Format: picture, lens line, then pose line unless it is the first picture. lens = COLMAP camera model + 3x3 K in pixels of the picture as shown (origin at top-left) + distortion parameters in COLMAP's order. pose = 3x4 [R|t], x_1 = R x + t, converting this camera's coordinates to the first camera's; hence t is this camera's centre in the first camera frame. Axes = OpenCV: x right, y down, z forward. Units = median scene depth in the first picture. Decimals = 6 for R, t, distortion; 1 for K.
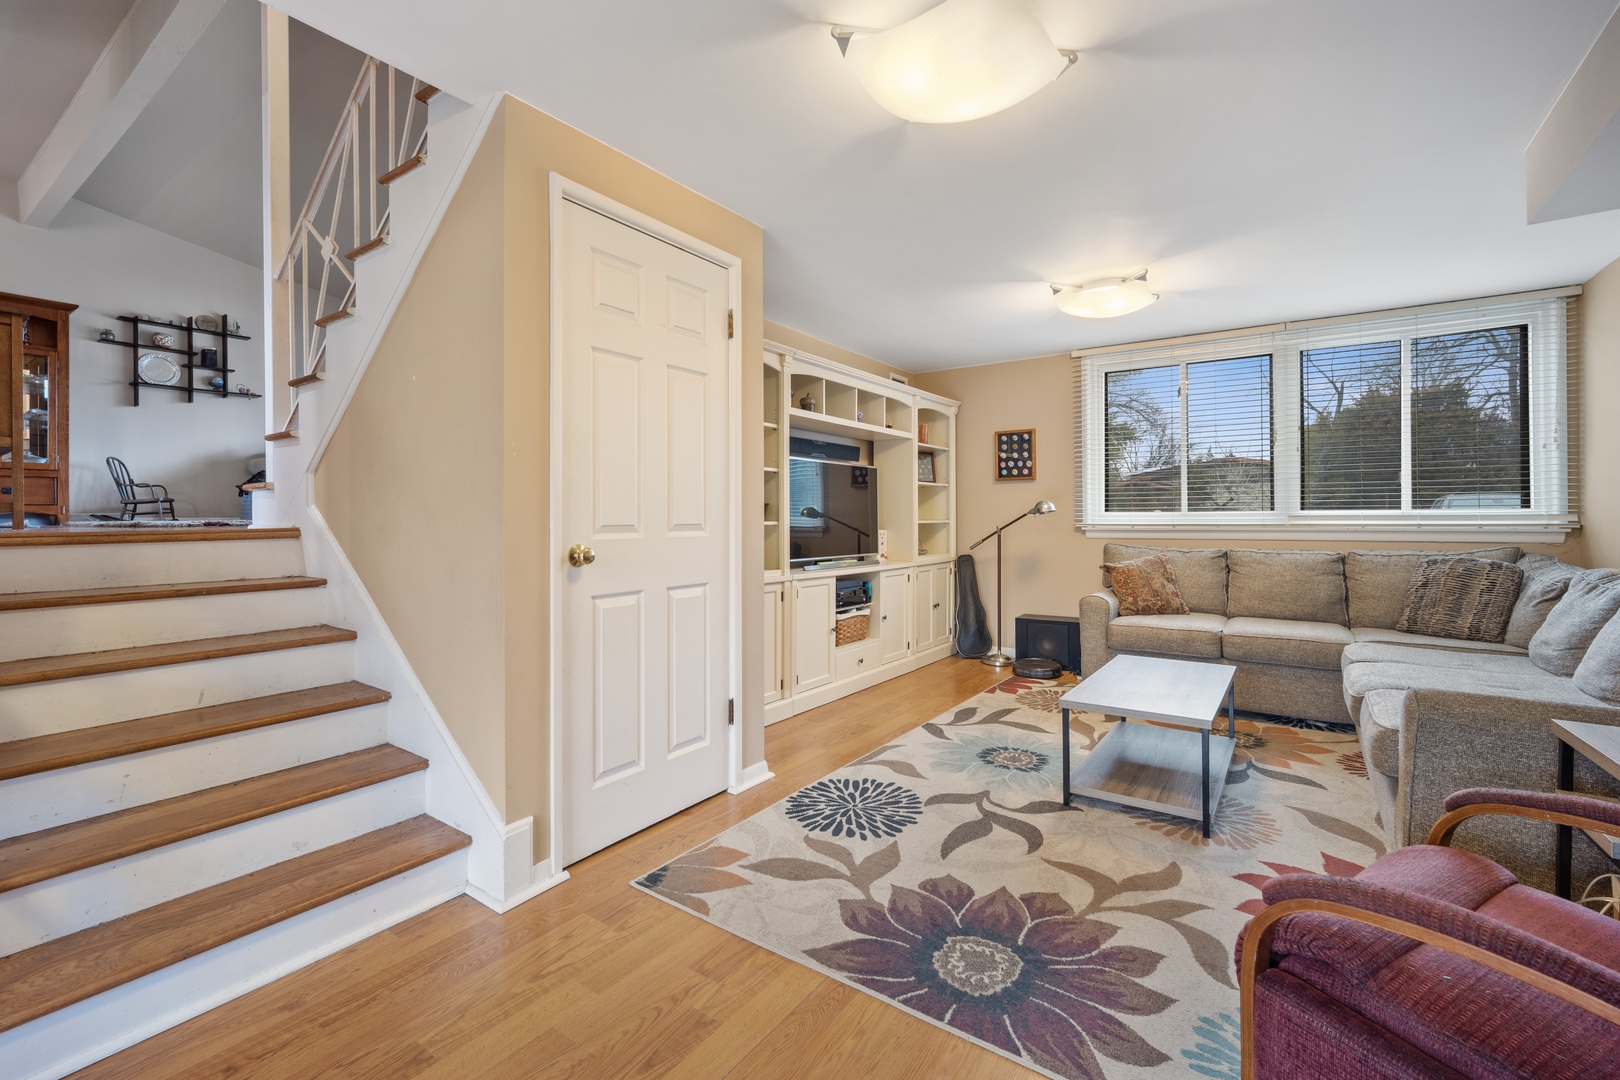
lens RADIAL K [[710.1, 0, 808.5], [0, 710.1, 524.7], [0, 0, 1]] dist [-0.003938, 0.001418]
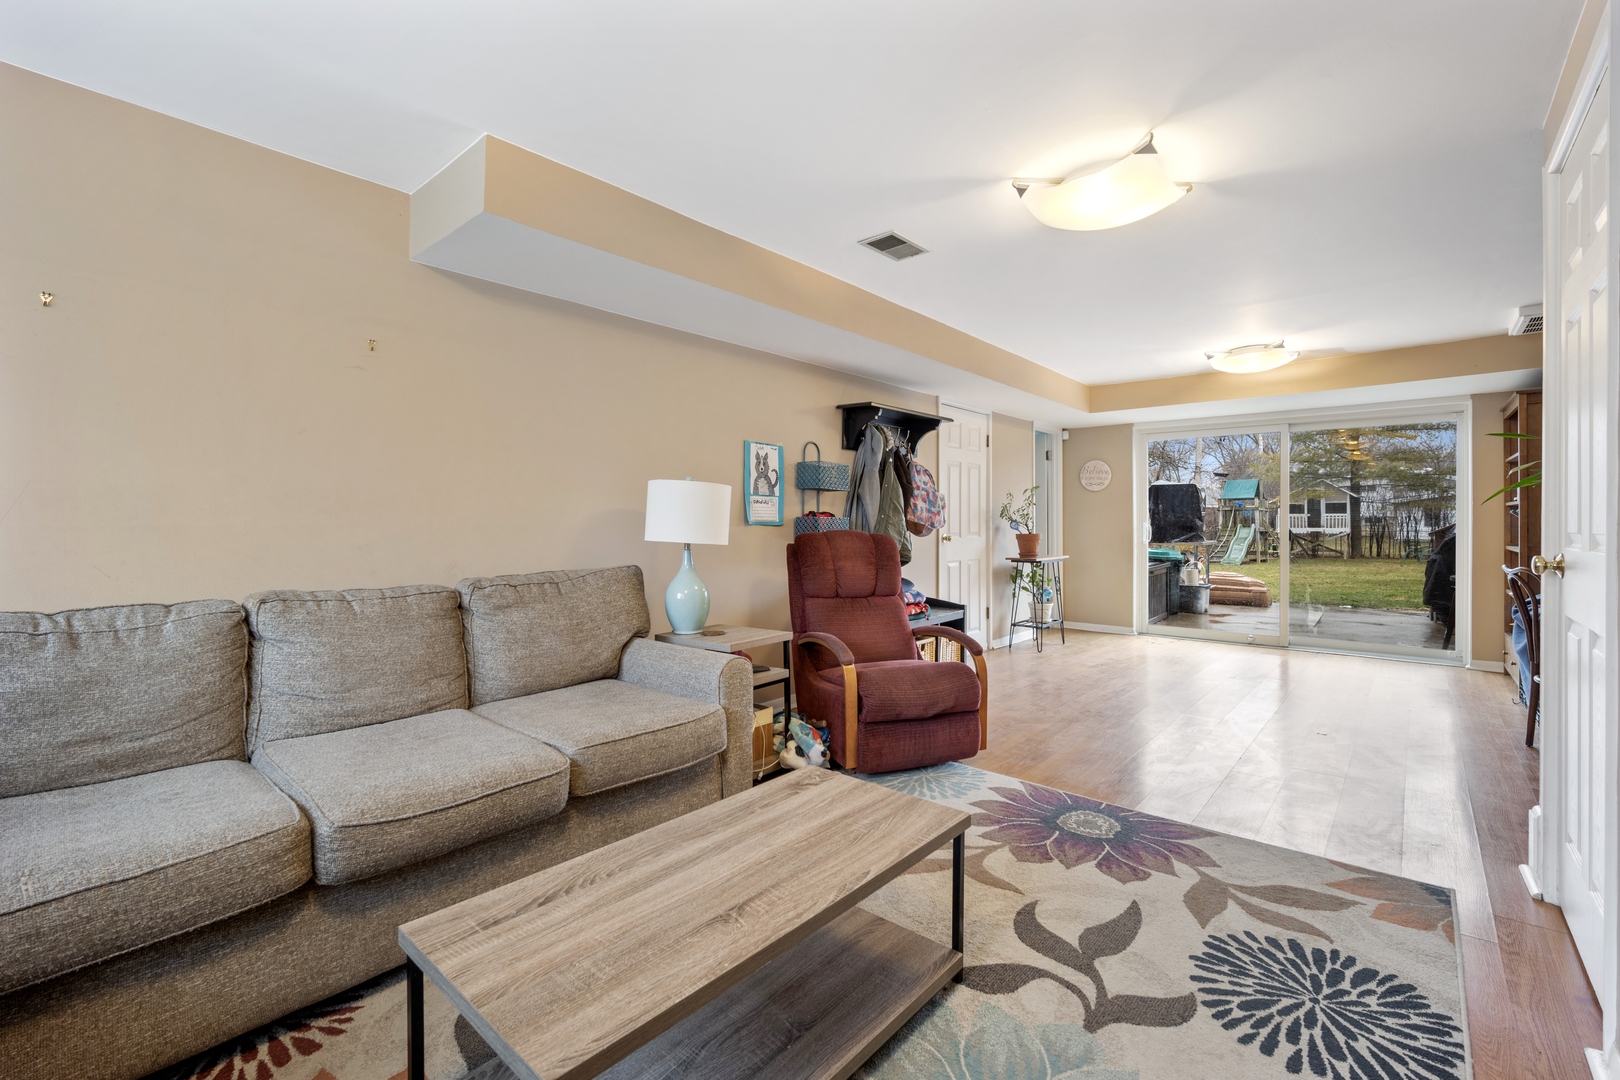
lens RADIAL K [[710.1, 0, 809.9], [0, 710.1, 530.5], [0, 0, 1]] dist [-0.003938, 0.001418]
pose [[-0.994451, 0.002587, 0.105169, 0.466193], [0.004510, 0.999827, 0.018047, -0.017570], [-0.105104, 0.018421, -0.994291, 1.782540]]
